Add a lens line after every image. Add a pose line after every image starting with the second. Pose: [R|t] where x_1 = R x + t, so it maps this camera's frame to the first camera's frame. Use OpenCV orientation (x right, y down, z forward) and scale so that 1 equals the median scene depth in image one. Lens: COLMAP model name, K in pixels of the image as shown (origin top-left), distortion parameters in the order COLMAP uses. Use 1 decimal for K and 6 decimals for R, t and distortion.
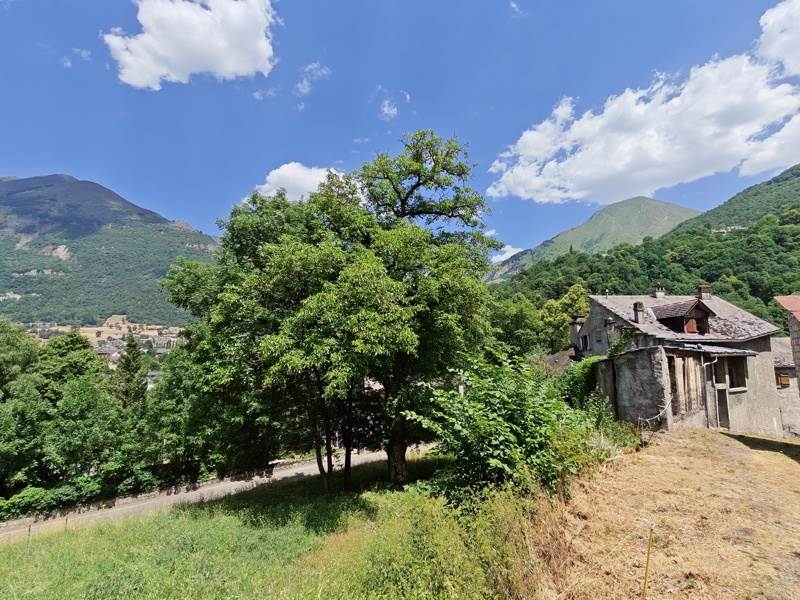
lens RADIAL K [[366.1, 0, 400.0], [0, 366.1, 300.0], [0, 0, 1]] dist [-0.000036, -0.000747]
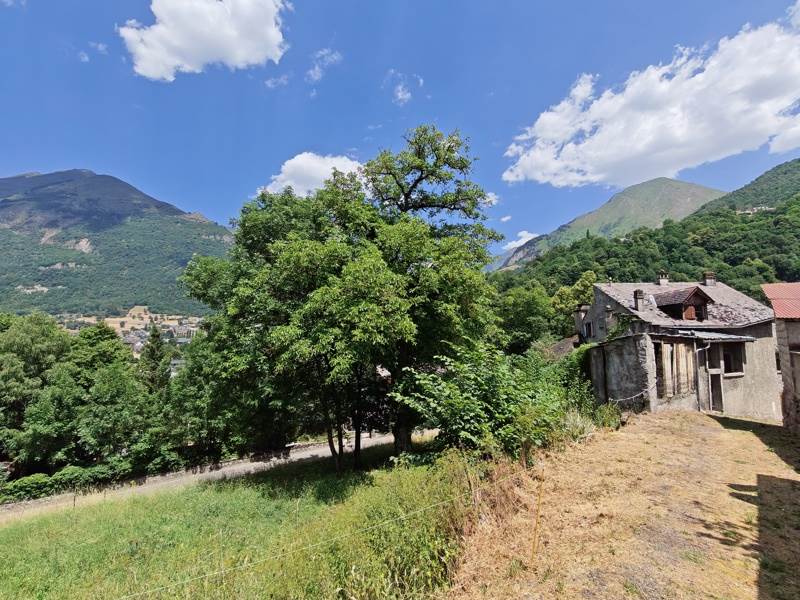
lens RADIAL K [[366.1, 0, 400.0], [0, 366.1, 300.0], [0, 0, 1]] dist [-0.000036, -0.000747]
pose [[0.999211, -0.010944, -0.038167, 0.024917], [0.012187, 0.999398, 0.032492, -0.007038], [0.037788, -0.032932, 0.998743, -0.043130]]
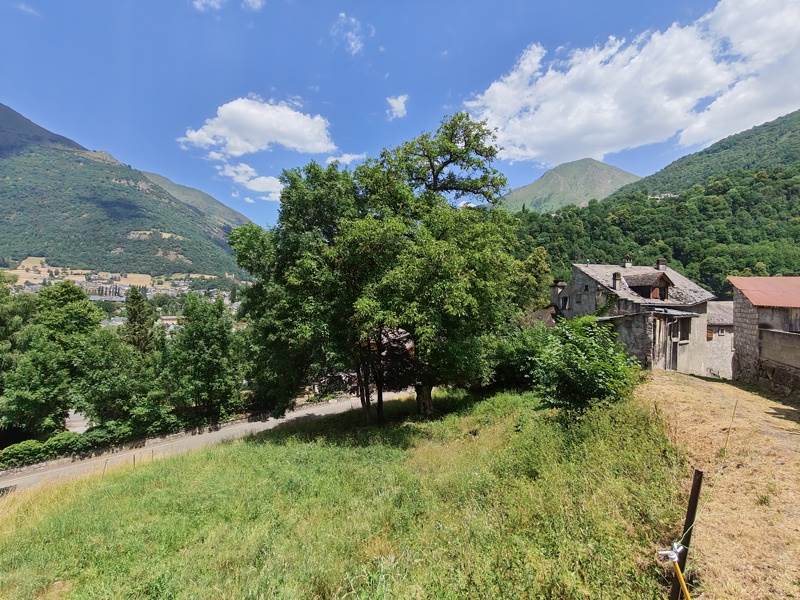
lens RADIAL K [[366.1, 0, 400.0], [0, 366.1, 300.0], [0, 0, 1]] dist [-0.000036, -0.000747]
pose [[0.991002, 0.017081, 0.132754, -0.228276], [-0.034327, 0.991085, 0.128735, -0.034837], [-0.129372, -0.132133, 0.982753, -0.125636]]
